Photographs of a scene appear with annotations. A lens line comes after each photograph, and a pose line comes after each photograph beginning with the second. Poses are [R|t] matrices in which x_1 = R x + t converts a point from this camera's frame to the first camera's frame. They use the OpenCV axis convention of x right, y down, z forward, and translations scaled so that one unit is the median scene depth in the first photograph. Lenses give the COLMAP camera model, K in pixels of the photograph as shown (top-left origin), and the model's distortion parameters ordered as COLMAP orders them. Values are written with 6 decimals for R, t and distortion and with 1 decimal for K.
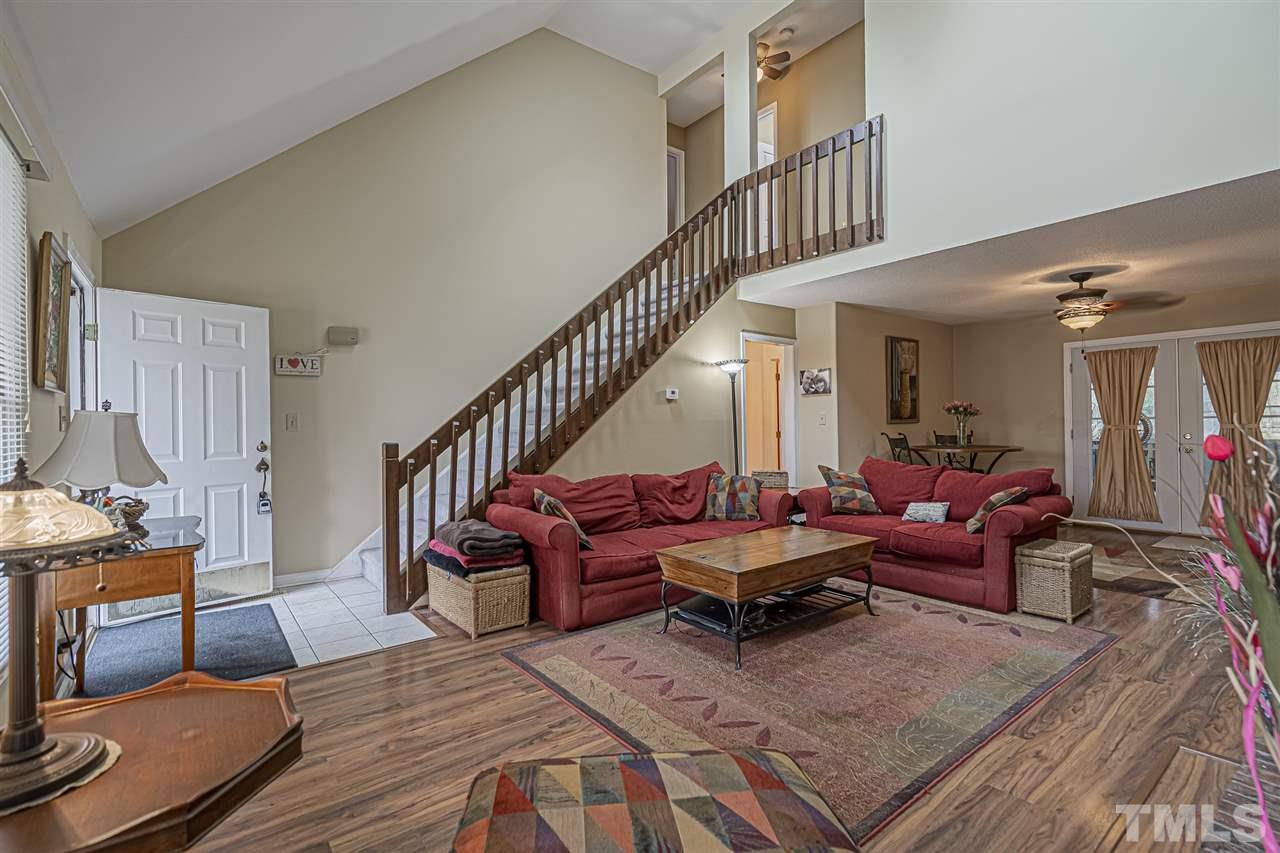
lens RADIAL K [[583.8, 0, 636.2], [0, 583.8, 421.5], [0, 0, 1]] dist [-0.007323, 0.003051]
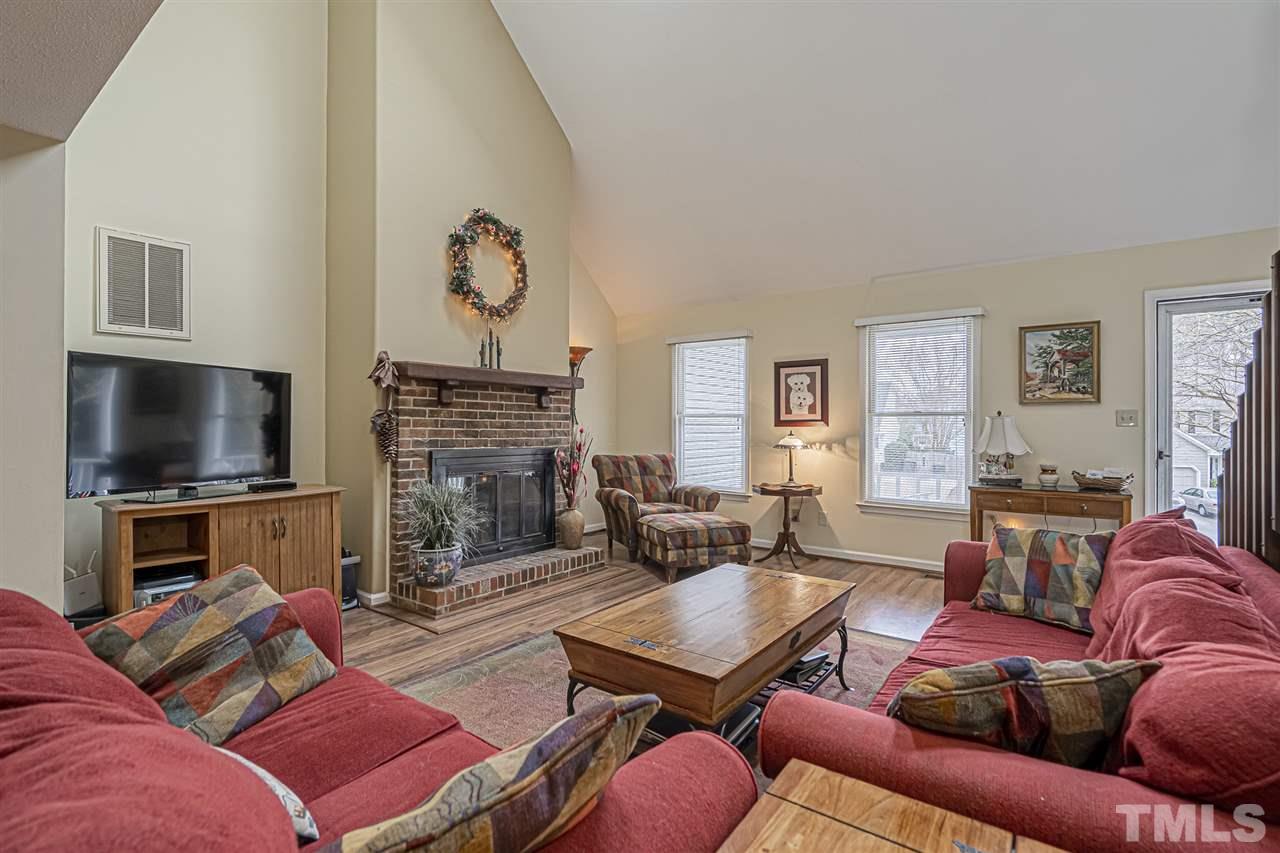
lens RADIAL K [[583.8, 0, 640.9], [0, 583.8, 418.8], [0, 0, 1]] dist [-0.007323, 0.003051]
pose [[-0.962418, 0.005364, -0.271519, 0.351155], [0.009152, 0.999878, -0.012688, 0.002481], [0.271417, -0.014696, -0.962350, 1.127622]]
